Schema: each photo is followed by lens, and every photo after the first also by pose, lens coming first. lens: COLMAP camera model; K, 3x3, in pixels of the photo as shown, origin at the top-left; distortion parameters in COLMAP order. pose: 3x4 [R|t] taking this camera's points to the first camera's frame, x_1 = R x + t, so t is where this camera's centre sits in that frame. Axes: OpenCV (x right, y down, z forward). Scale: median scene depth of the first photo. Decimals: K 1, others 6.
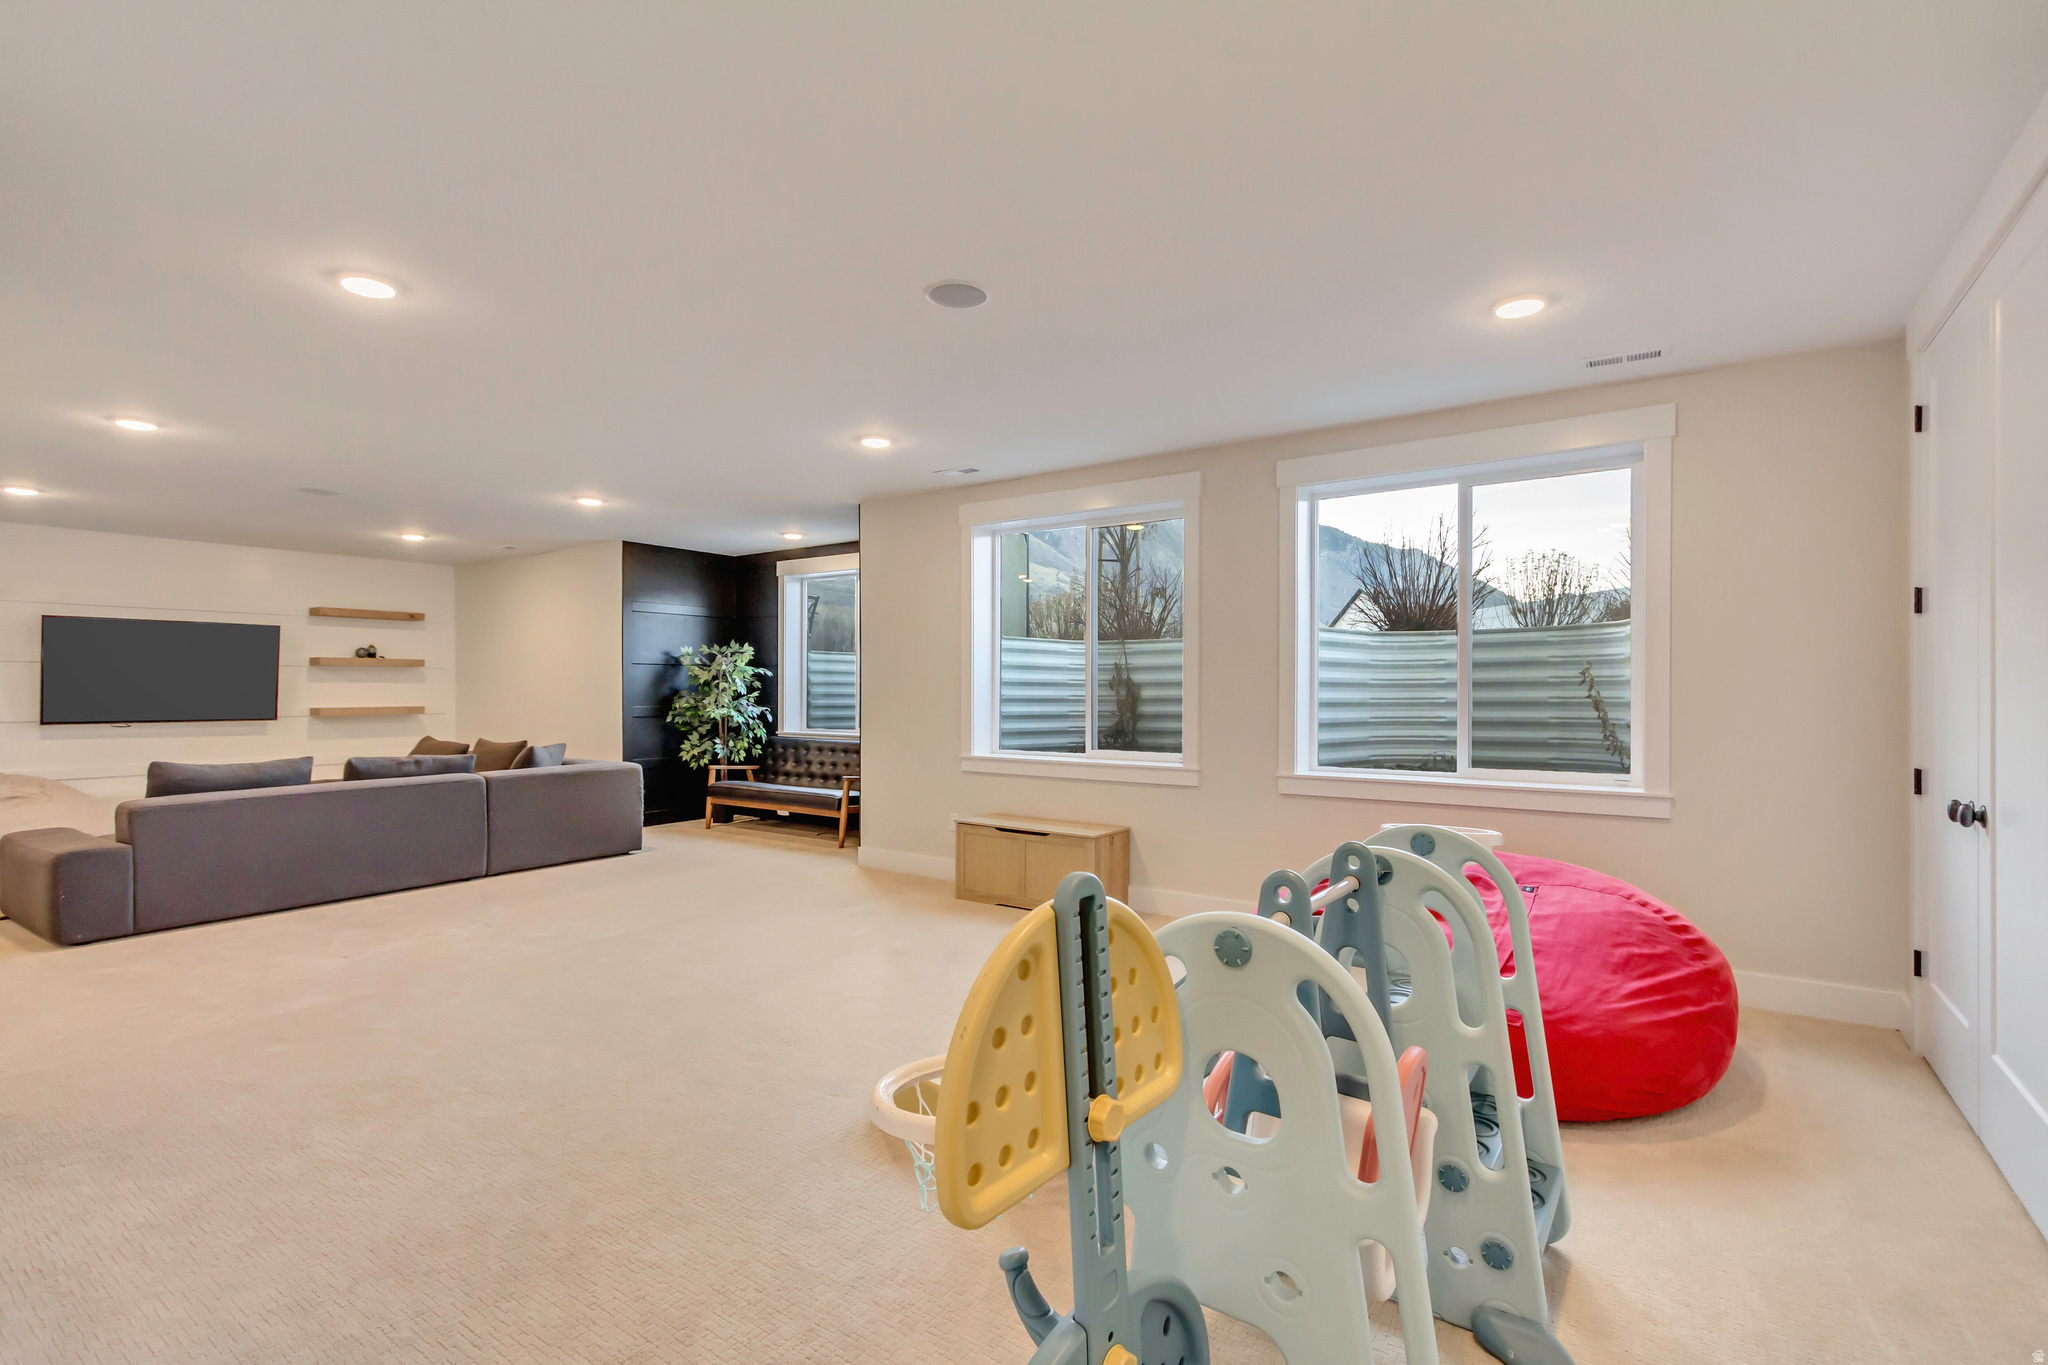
lens RADIAL K [[944.1, 0, 1027.8], [0, 944.1, 696.1], [0, 0, 1]] dist [0.011683, -0.002778]
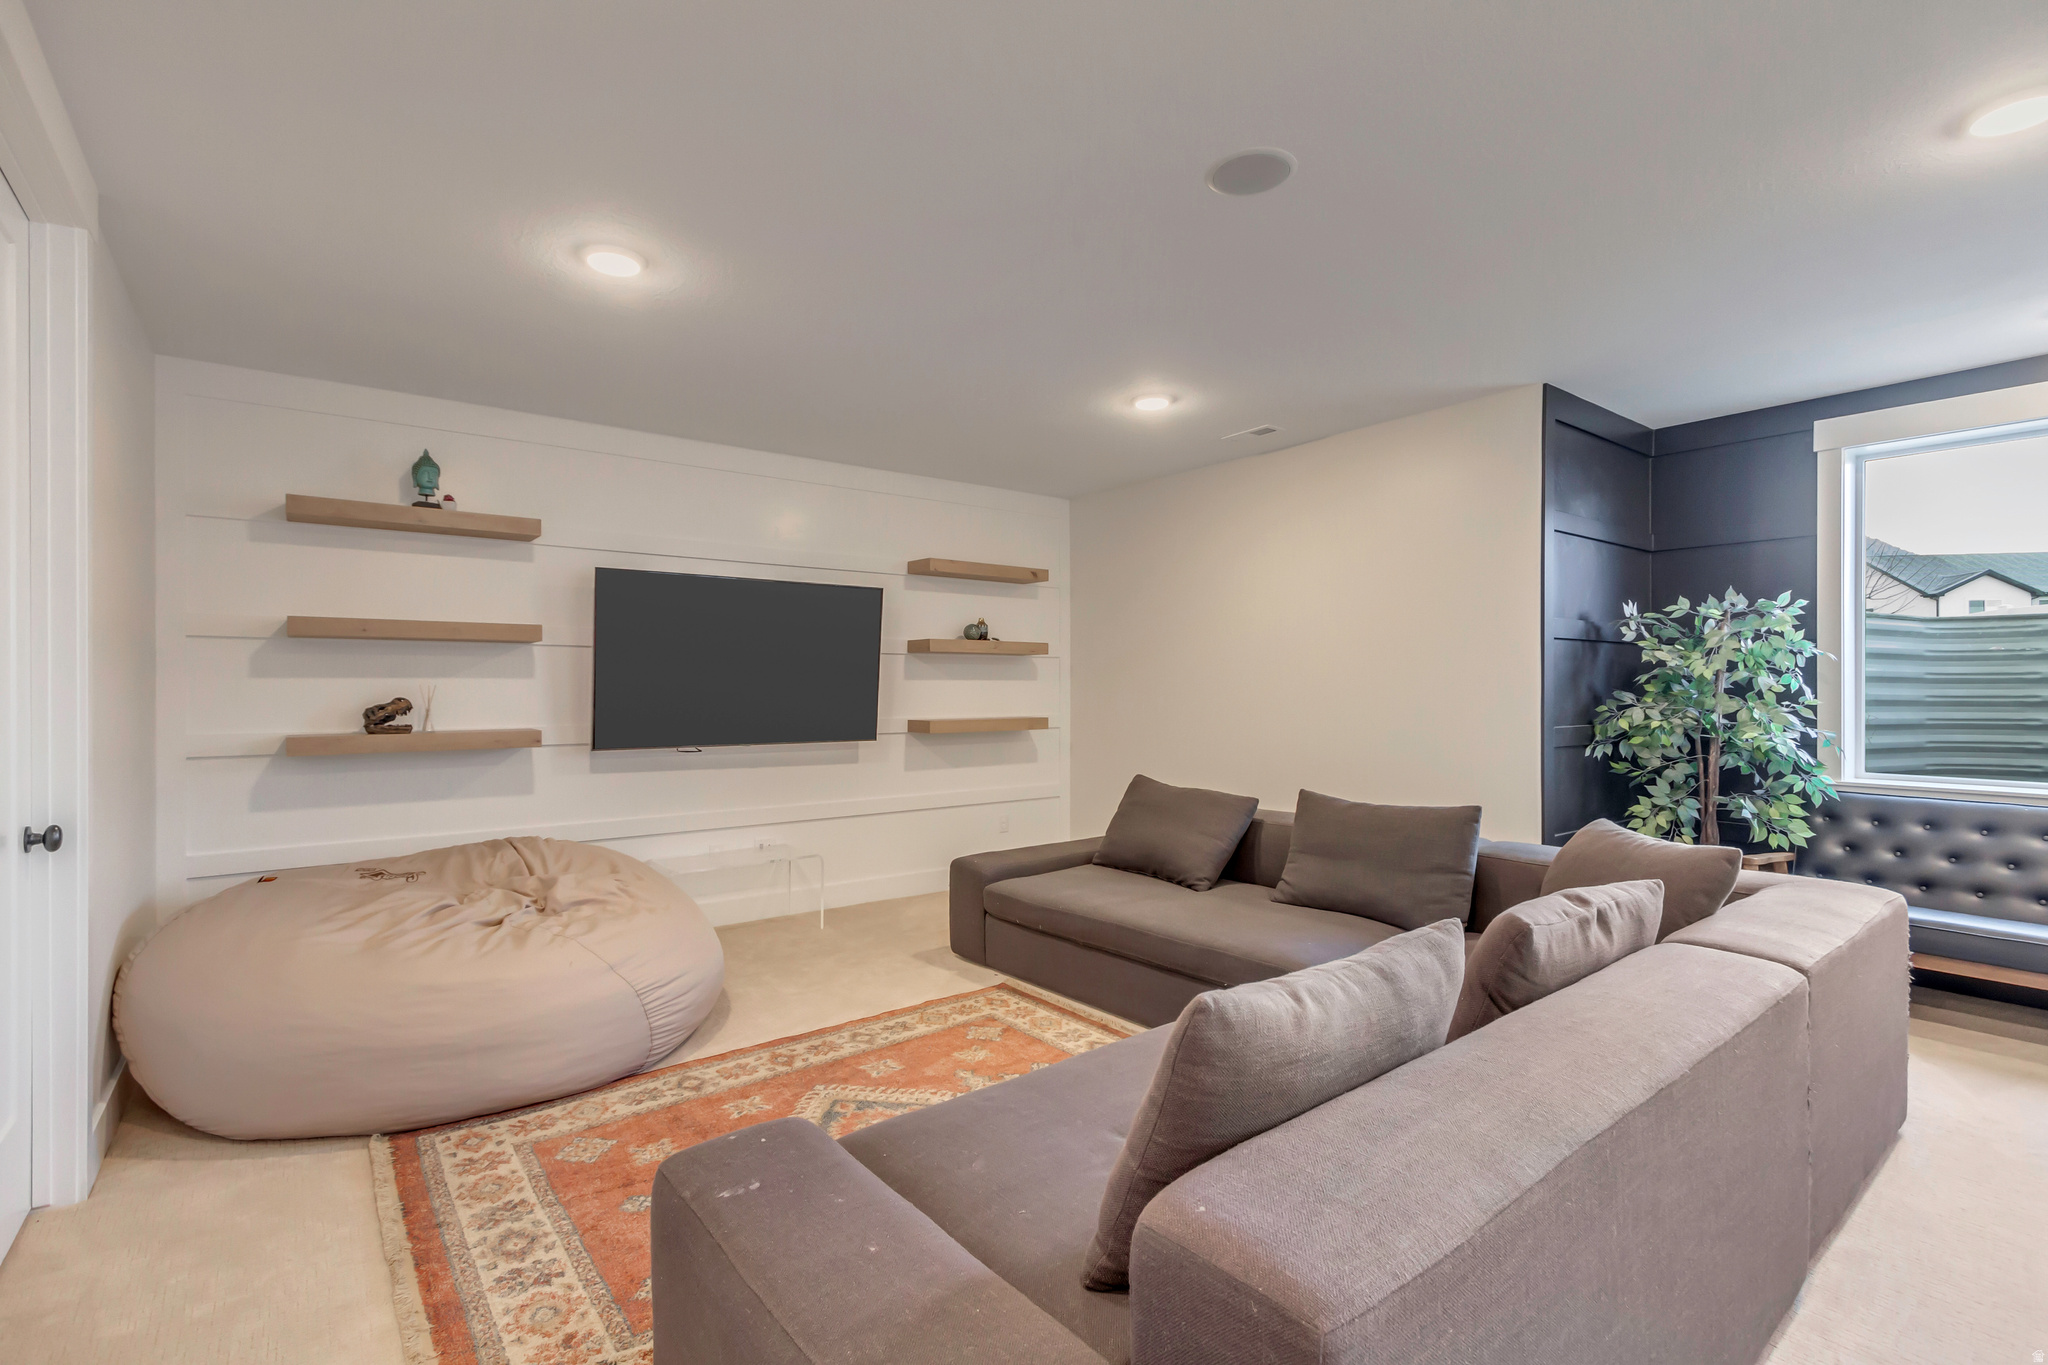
lens RADIAL K [[944.1, 0, 1027.1], [0, 944.1, 683.6], [0, 0, 1]] dist [0.011683, -0.002778]
pose [[0.954695, -0.002186, -0.297579, -0.515780], [-0.000936, 0.999946, -0.010349, -0.005449], [0.297586, 0.010159, 0.954641, 0.442234]]
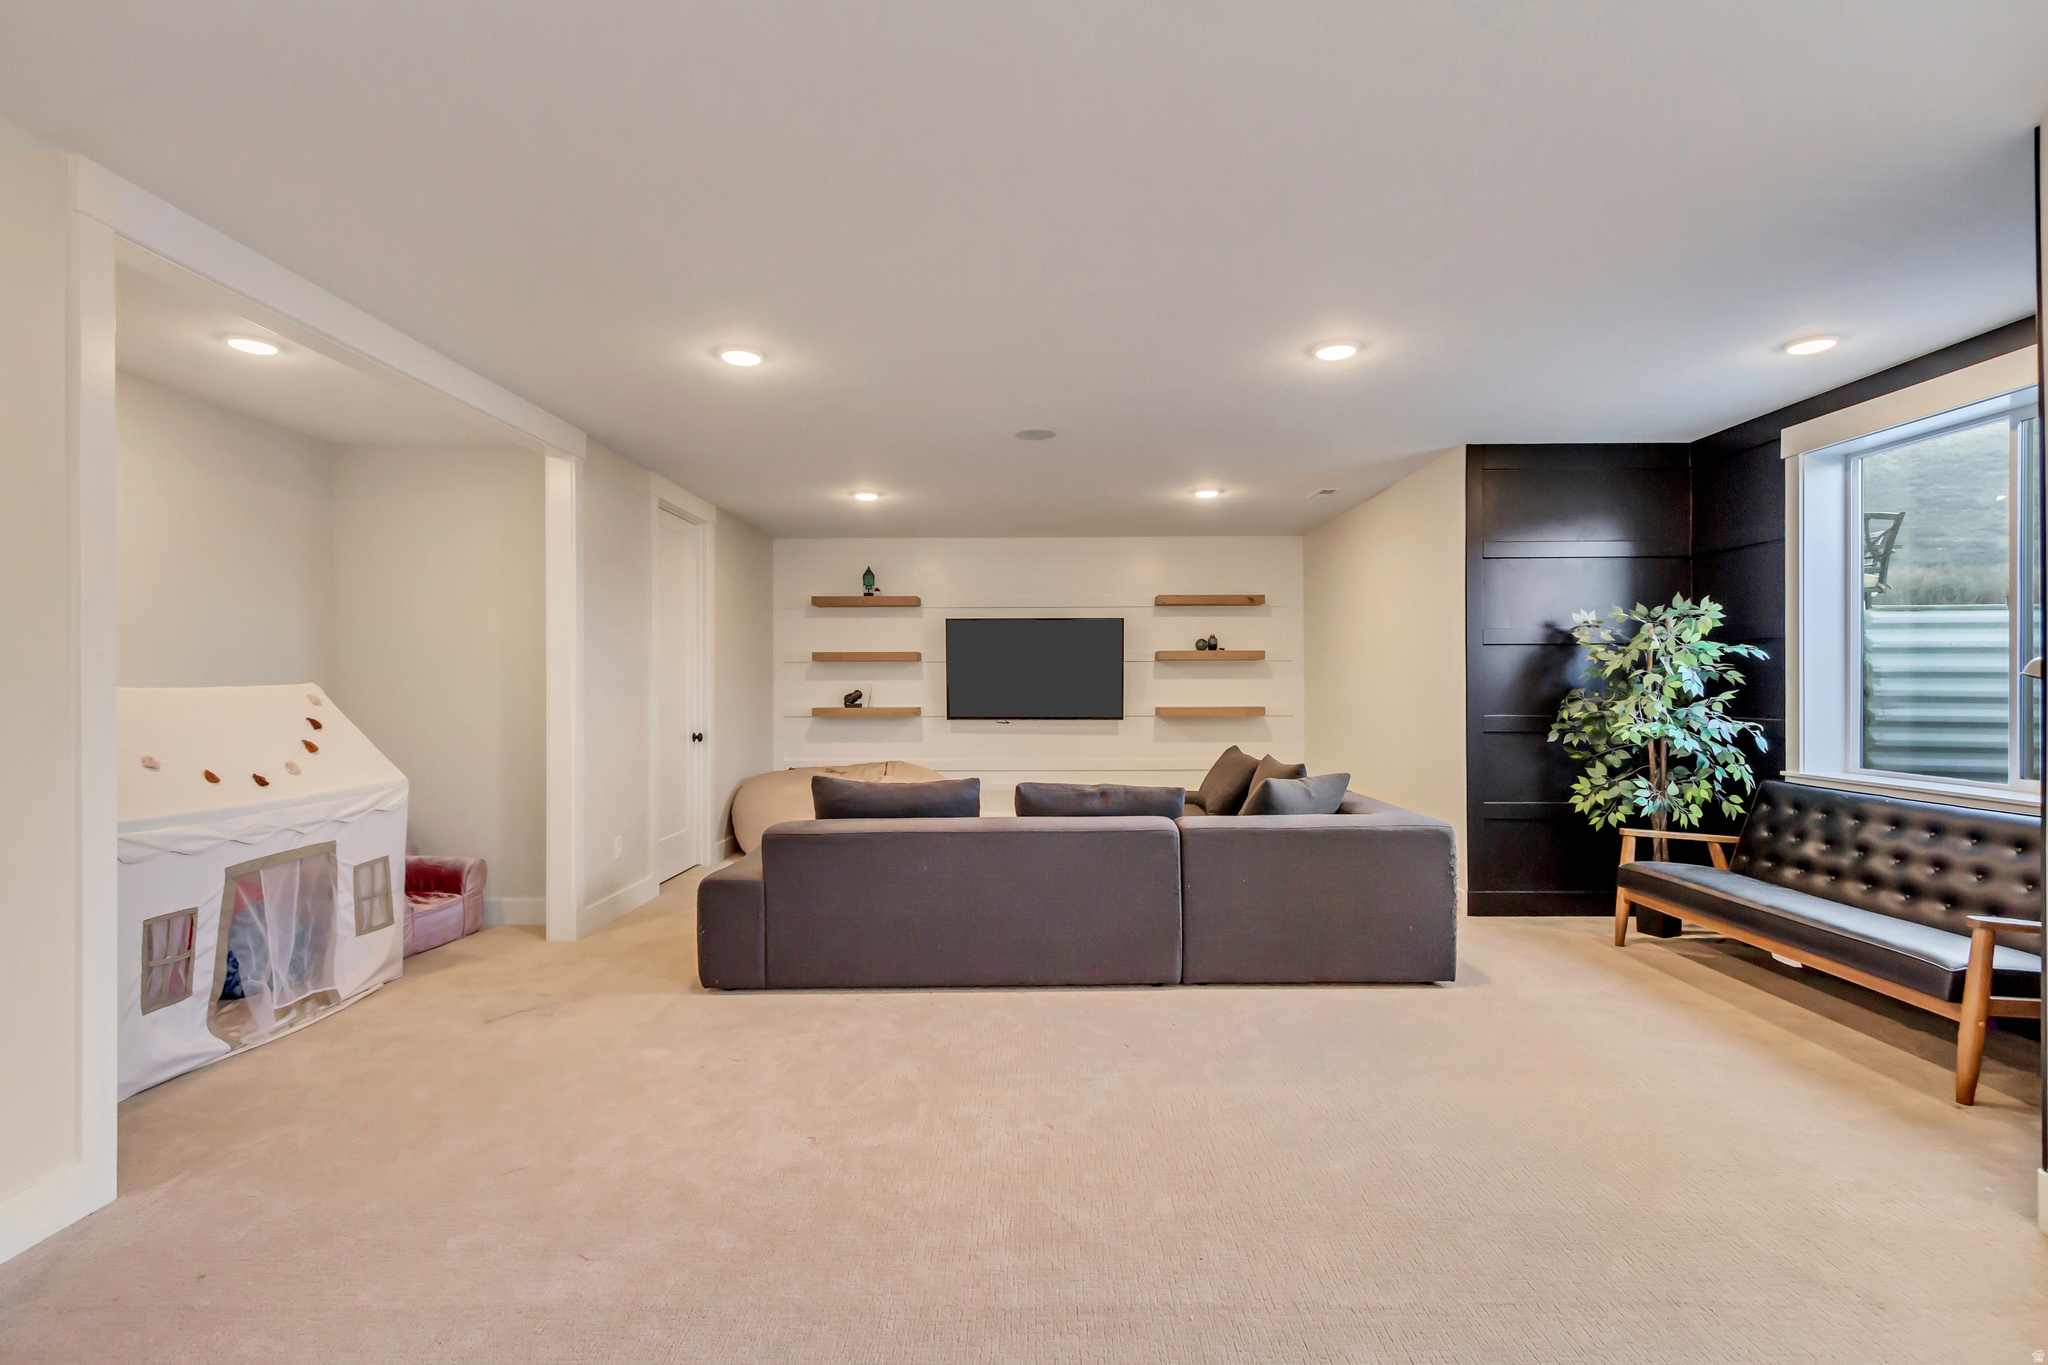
lens RADIAL K [[944.1, 0, 1026.5], [0, 944.1, 677.9], [0, 0, 1]] dist [0.011683, -0.002778]
pose [[0.563294, -0.008105, -0.826217, -0.079089], [-0.003258, 0.999922, -0.012030, -0.004371], [0.826250, 0.009469, 0.563224, 0.403684]]
